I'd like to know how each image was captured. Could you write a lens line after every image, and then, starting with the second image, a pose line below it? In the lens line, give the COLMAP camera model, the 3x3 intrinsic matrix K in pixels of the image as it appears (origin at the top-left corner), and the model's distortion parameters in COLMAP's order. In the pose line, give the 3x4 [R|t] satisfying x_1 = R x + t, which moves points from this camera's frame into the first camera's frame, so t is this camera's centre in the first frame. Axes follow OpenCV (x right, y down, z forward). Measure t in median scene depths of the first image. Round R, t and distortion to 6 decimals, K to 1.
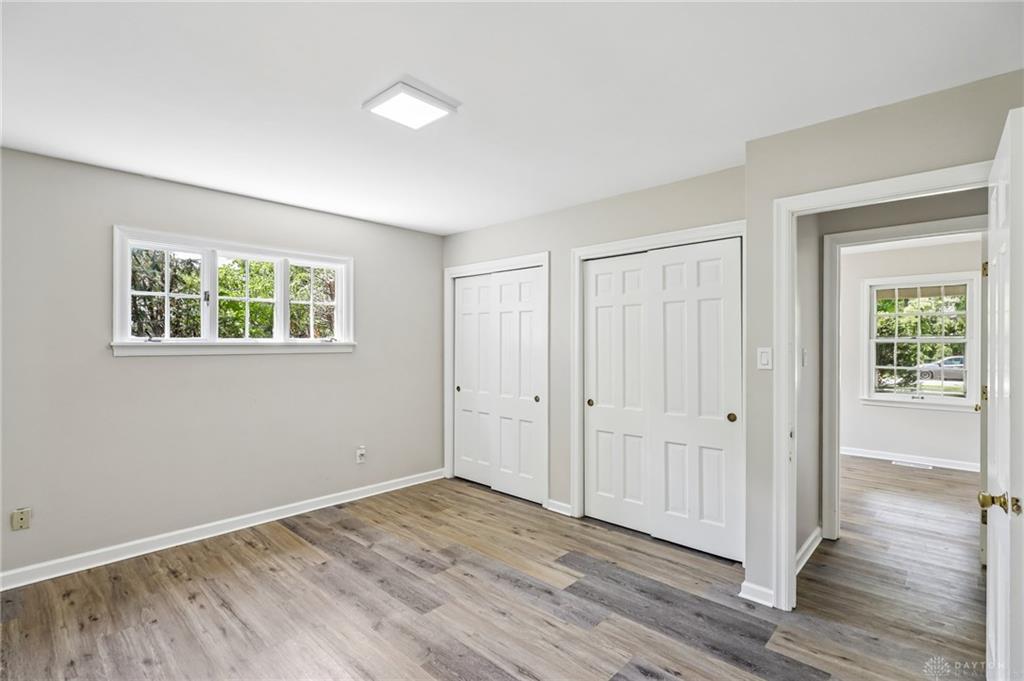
lens RADIAL K [[477.8, 0, 515.6], [0, 477.8, 344.1], [0, 0, 1]] dist [-0.000712, 0.000380]
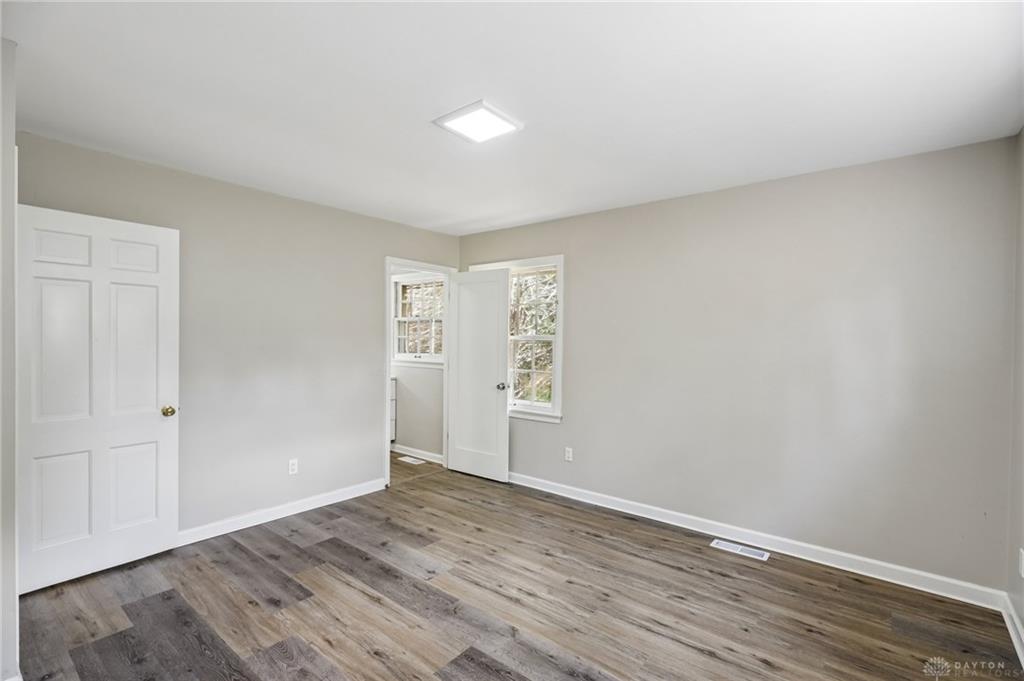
lens RADIAL K [[471.6, 0, 514.7], [0, 471.6, 338.7], [0, 0, 1]] dist [0.000351, 0.000337]
pose [[-0.997443, -0.014099, -0.070065, -0.153334], [-0.014266, 0.999896, 0.001881, -0.005432], [0.070032, 0.002876, -0.997541, 1.391511]]
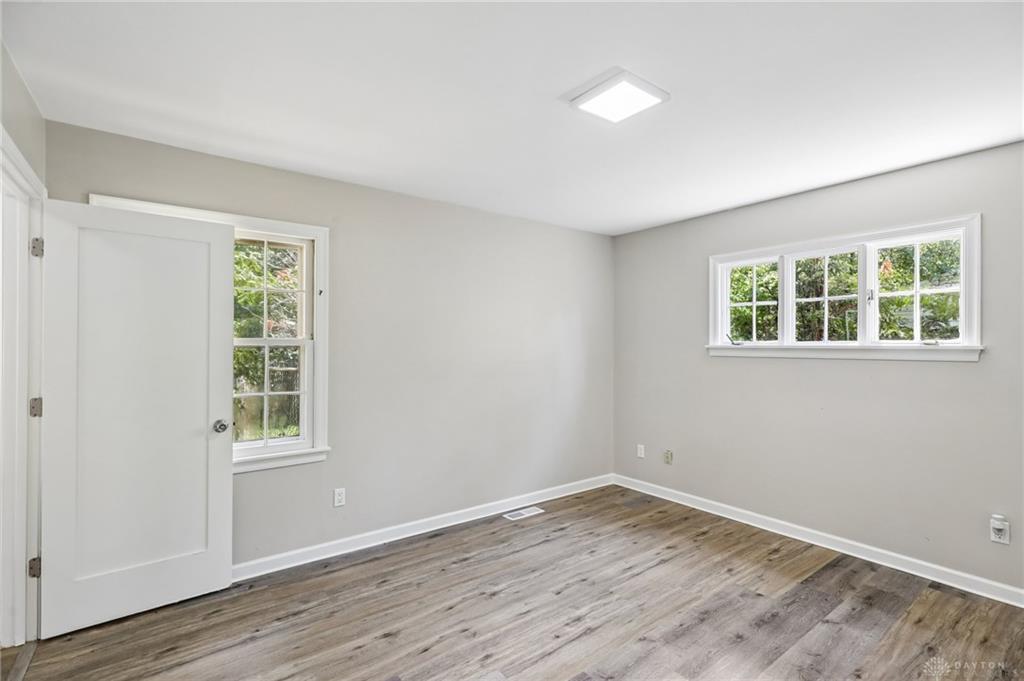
lens RADIAL K [[475.4, 0, 512.0], [0, 475.4, 345.8], [0, 0, 1]] dist [0.001584, 0.000493]
pose [[-0.172126, 0.001769, -0.985073, 0.500590], [-0.003436, 0.999991, 0.002396, -0.003867], [0.985069, 0.003798, -0.172119, 0.636454]]
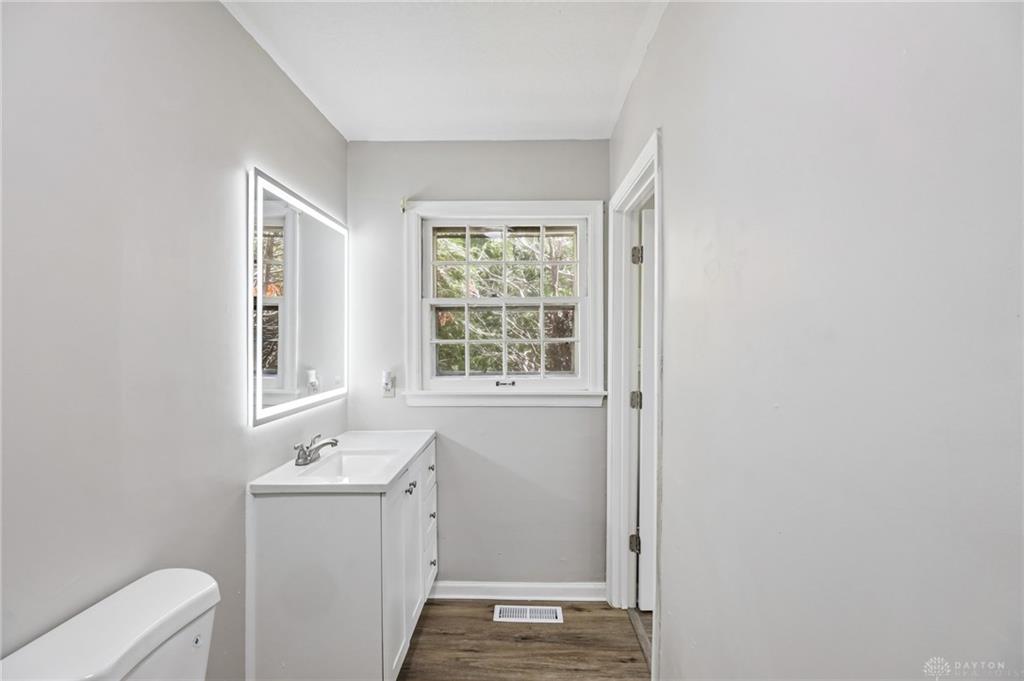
lens RADIAL K [[471.6, 0, 514.7], [0, 471.6, 338.7], [0, 0, 1]] dist [0.000351, 0.000337]
pose [[-0.743271, 0.001773, -0.668988, 0.591719], [-0.001940, 0.999987, 0.004805, -0.012008], [0.668988, 0.004869, -0.743258, 0.279013]]
